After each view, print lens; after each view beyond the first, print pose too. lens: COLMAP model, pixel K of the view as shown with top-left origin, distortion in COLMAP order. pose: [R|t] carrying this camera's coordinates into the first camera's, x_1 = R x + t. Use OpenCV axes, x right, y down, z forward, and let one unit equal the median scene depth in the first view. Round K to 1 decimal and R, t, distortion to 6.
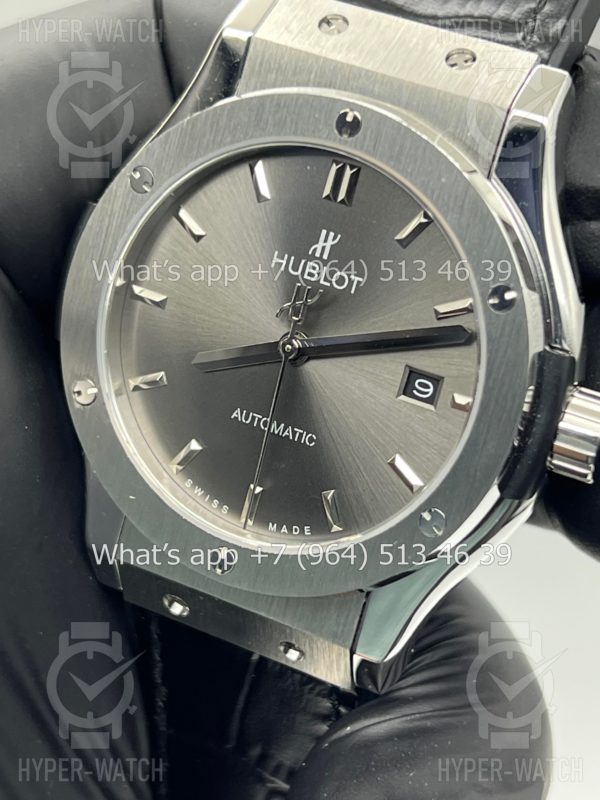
lens RADIAL K [[2012.5, 0, 300.0], [0, 2012.5, 400.0], [0, 0, 1]] dist [0.329183, -0.252513]
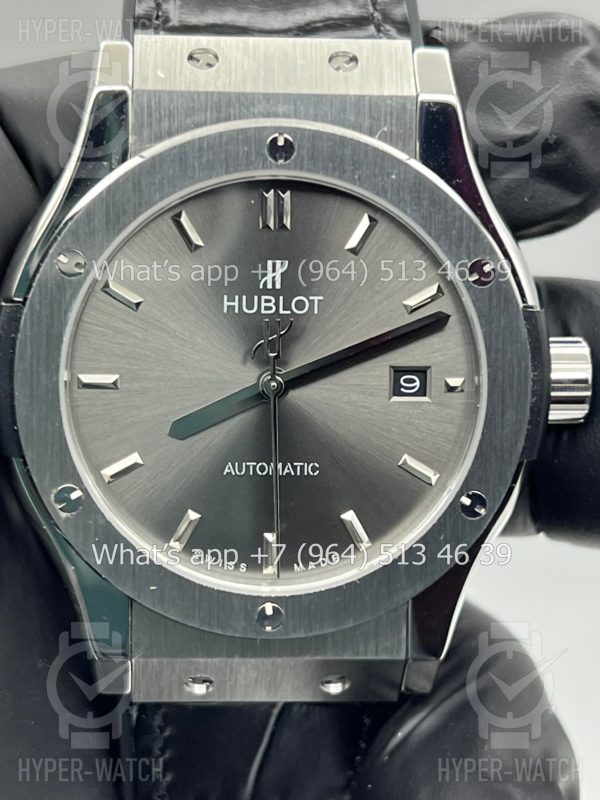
lens RADIAL K [[2012.5, 0, 300.0], [0, 2012.5, 400.0], [0, 0, 1]] dist [0.329183, -0.252513]
pose [[0.867915, -0.292909, 0.401157, -0.391995], [0.298959, 0.953005, 0.049041, -0.063746], [-0.396669, 0.077367, 0.914696, 0.102175]]
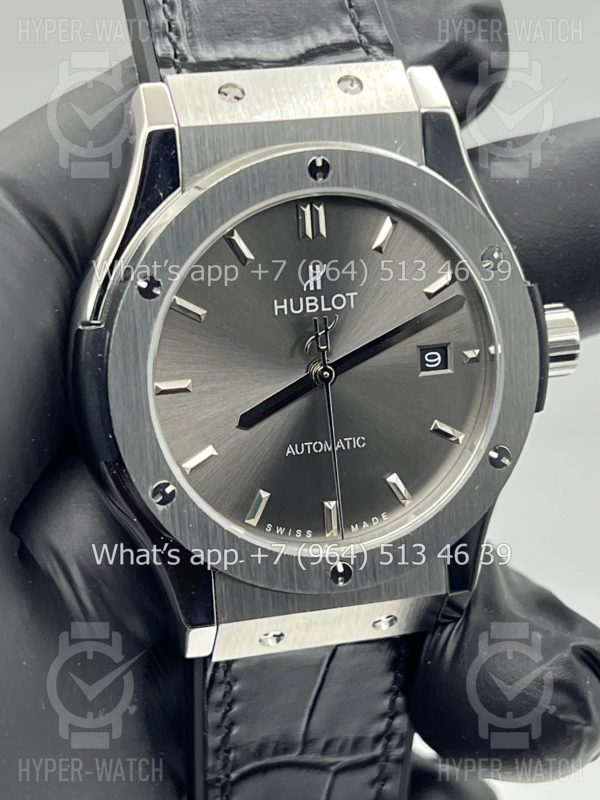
lens RADIAL K [[2012.5, 0, 300.0], [0, 2012.5, 400.0], [0, 0, 1]] dist [0.329183, -0.252513]
pose [[0.738794, -0.400720, 0.541855, -0.634760], [0.376586, 0.912251, 0.161185, -0.200573], [-0.558898, 0.084973, 0.824871, 0.085238]]
